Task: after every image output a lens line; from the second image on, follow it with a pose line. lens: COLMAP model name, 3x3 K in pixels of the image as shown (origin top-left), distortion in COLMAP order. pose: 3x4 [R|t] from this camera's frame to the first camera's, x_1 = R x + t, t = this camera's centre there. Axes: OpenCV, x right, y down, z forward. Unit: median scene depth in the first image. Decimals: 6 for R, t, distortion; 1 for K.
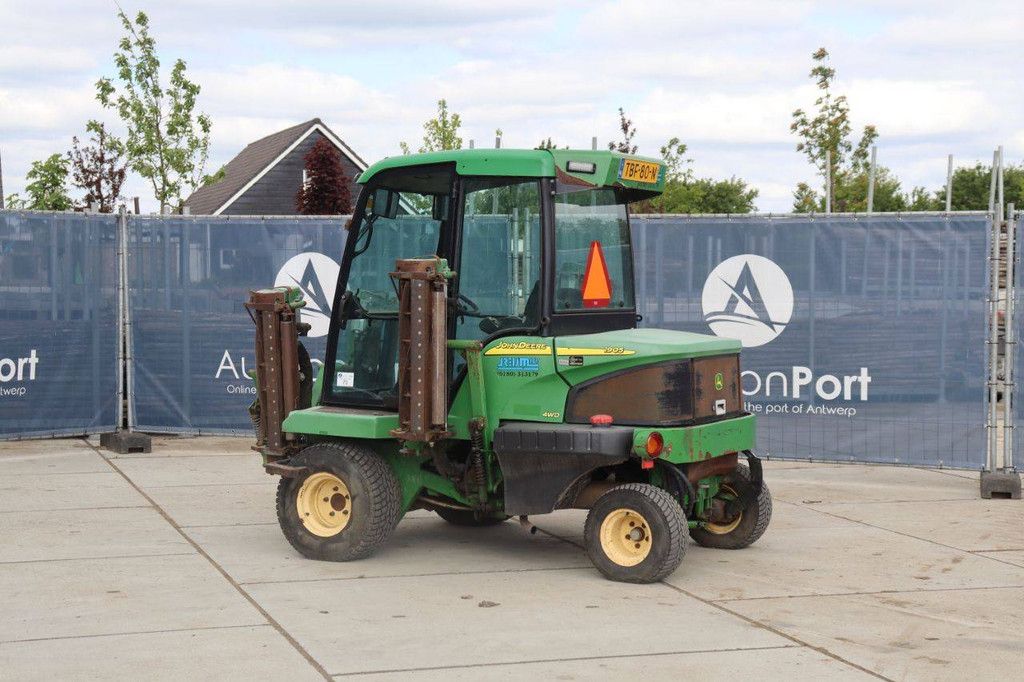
lens RADIAL K [[1750.9, 0, 512.0], [0, 1750.9, 341.0], [0, 0, 1]] dist [0.185102, 0.137813]
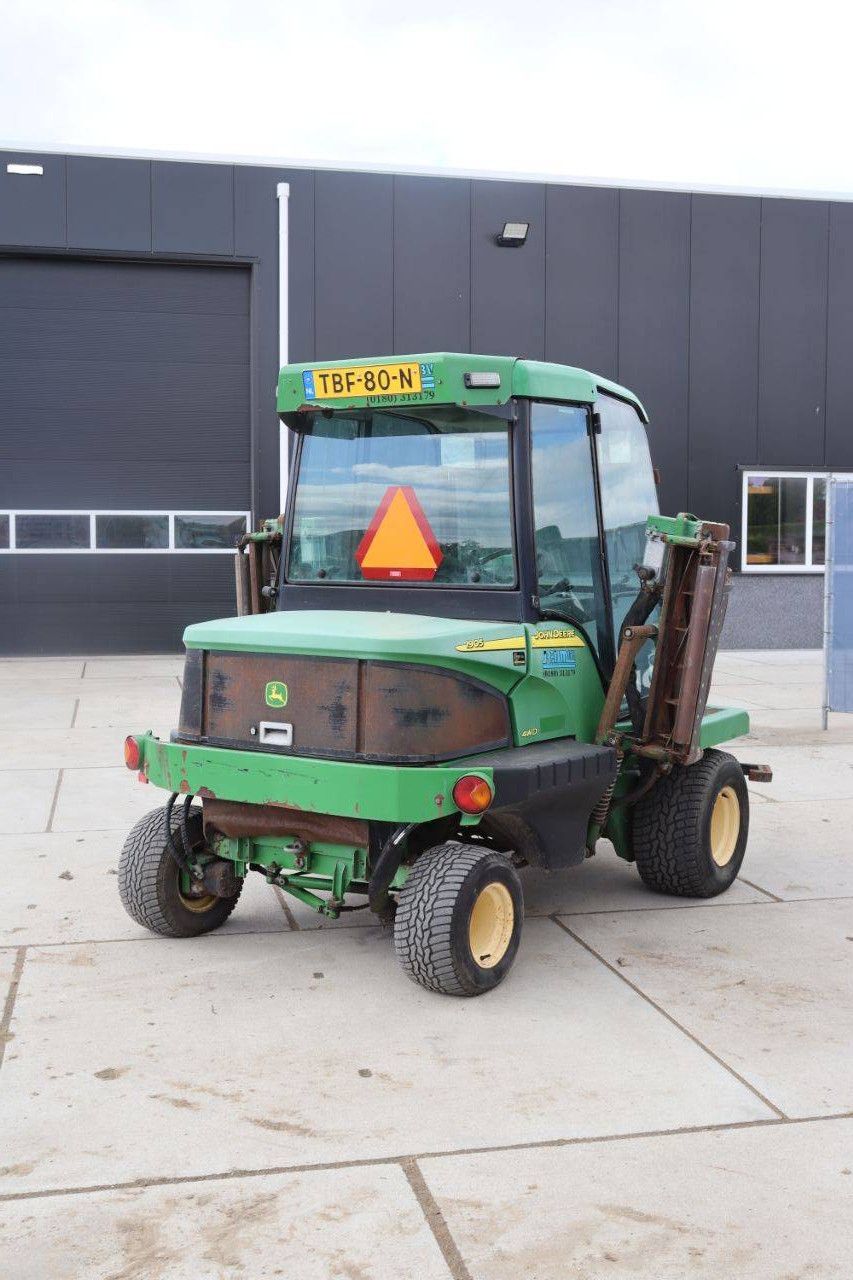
lens RADIAL K [[1391.7, 0, 426.5], [0, 1391.7, 640.0], [0, 0, 1]] dist [-0.075891, 0.004701]
pose [[-0.093090, 0.060735, -0.993804, 0.630553], [-0.041240, 0.997046, 0.064796, -0.033193], [0.994803, 0.047016, -0.090310, 1.107174]]
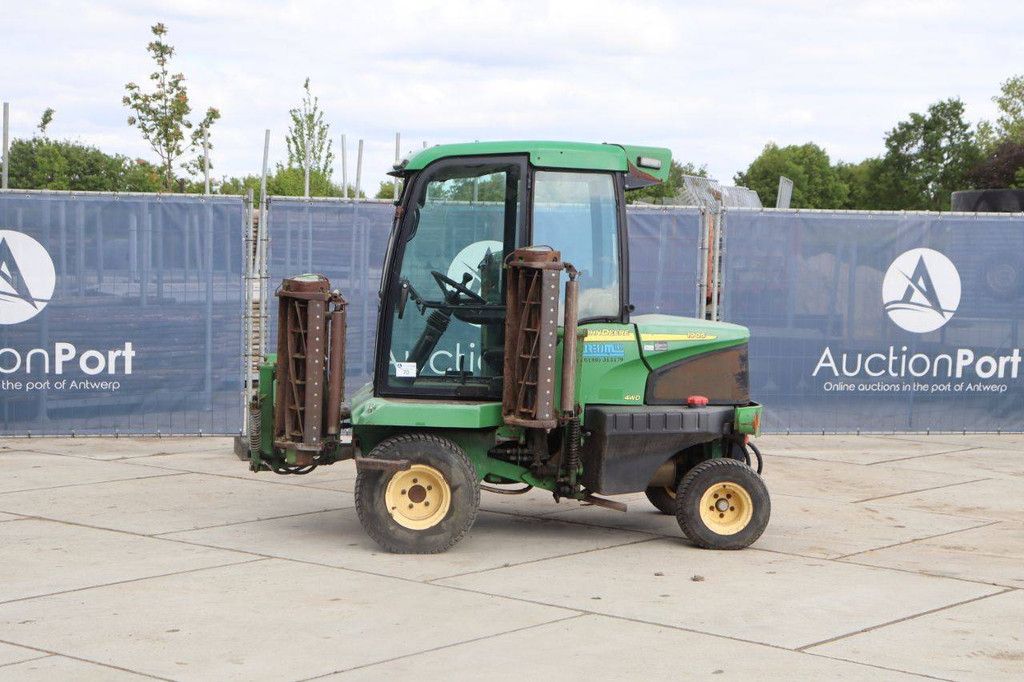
lens RADIAL K [[1750.9, 0, 512.0], [0, 1750.9, 341.0], [0, 0, 1]] dist [0.185102, 0.137813]
pose [[0.850925, -0.017794, 0.524985, -0.581810], [0.009442, 0.999783, 0.018583, -0.012102], [-0.525202, -0.010856, 0.850908, 0.139729]]
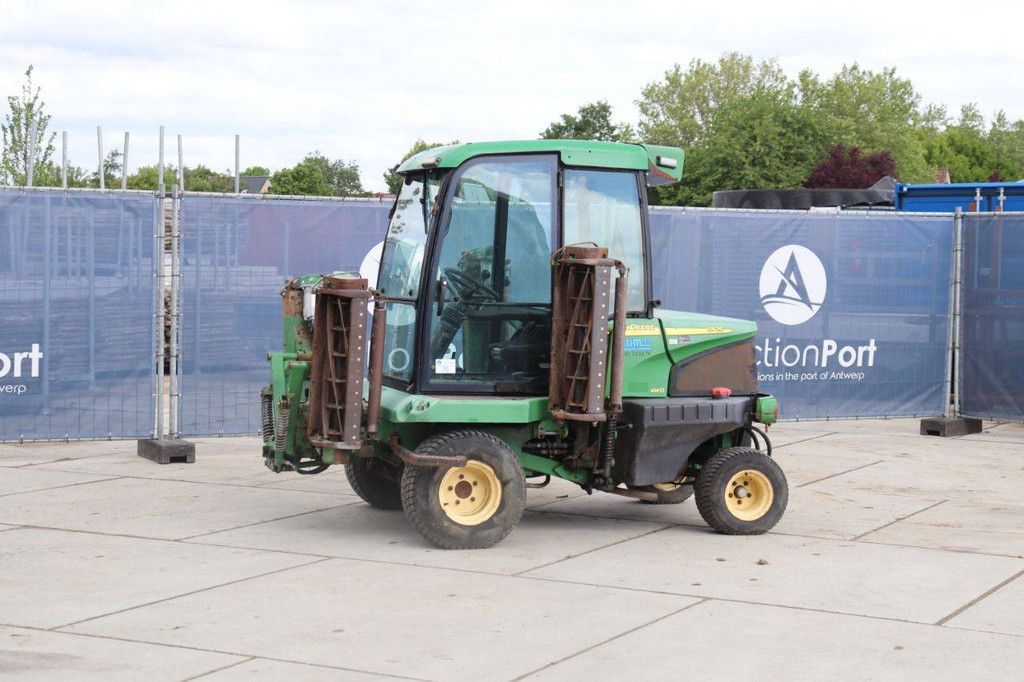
lens RADIAL K [[1750.9, 0, 512.0], [0, 1750.9, 341.0], [0, 0, 1]] dist [0.185102, 0.137813]
pose [[0.726466, -0.029068, 0.686588, -0.773585], [0.017671, 0.999565, 0.023621, -0.015422], [-0.686975, -0.005027, 0.726663, 0.269108]]
